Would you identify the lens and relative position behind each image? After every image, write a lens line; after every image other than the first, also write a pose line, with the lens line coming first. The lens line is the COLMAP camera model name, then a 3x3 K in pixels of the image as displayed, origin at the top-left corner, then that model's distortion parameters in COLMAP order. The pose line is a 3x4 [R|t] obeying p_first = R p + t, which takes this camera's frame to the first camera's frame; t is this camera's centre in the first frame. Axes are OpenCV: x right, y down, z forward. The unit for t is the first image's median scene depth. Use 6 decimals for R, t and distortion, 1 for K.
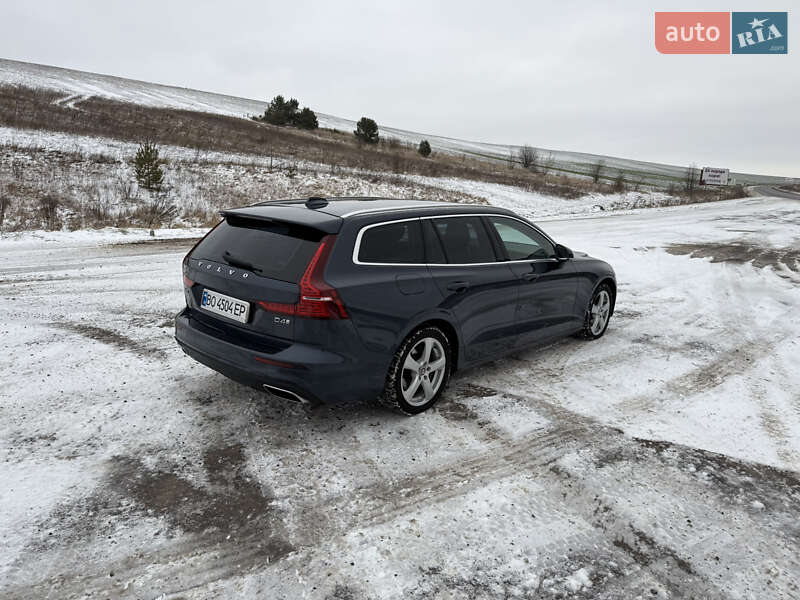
lens RADIAL K [[560.8, 0, 400.0], [0, 560.8, 300.0], [0, 0, 1]] dist [0.037001, -0.044675]
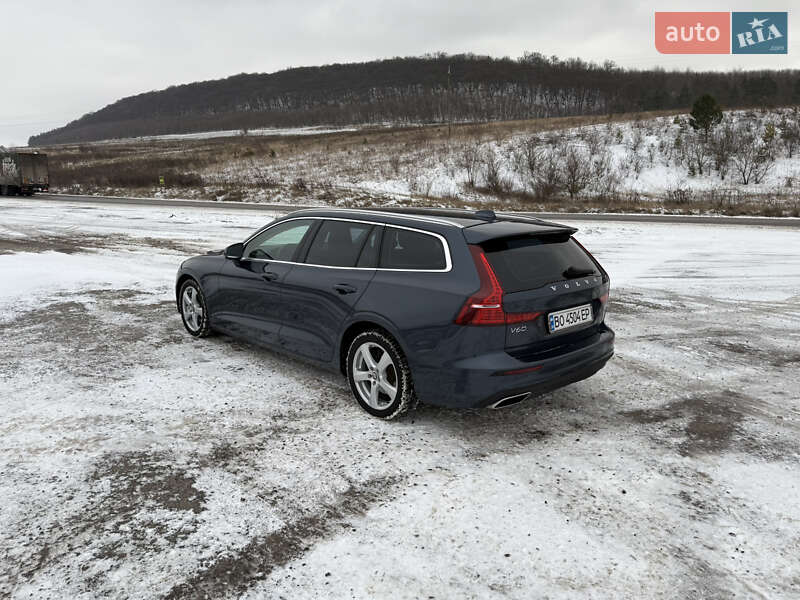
lens RADIAL K [[559.9, 0, 401.5], [0, 559.9, 302.7], [0, 0, 1]] dist [0.046003, -0.058818]
pose [[0.069627, -0.237571, 0.968872, -0.920328], [0.198700, 0.955070, 0.219907, -0.212970], [-0.977584, 0.177203, 0.113703, 0.814941]]
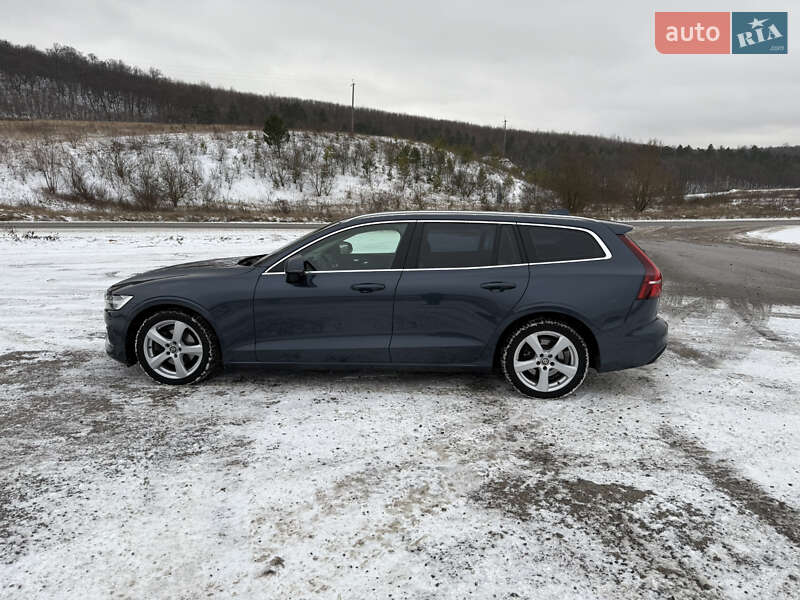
lens RADIAL K [[559.9, 0, 401.5], [0, 559.9, 302.7], [0, 0, 1]] dist [0.046003, -0.058818]
pose [[-0.616896, -0.184558, 0.765100, -0.704117], [0.124318, 0.937064, 0.326276, -0.334637], [-0.777164, 0.296394, -0.555127, 1.540314]]
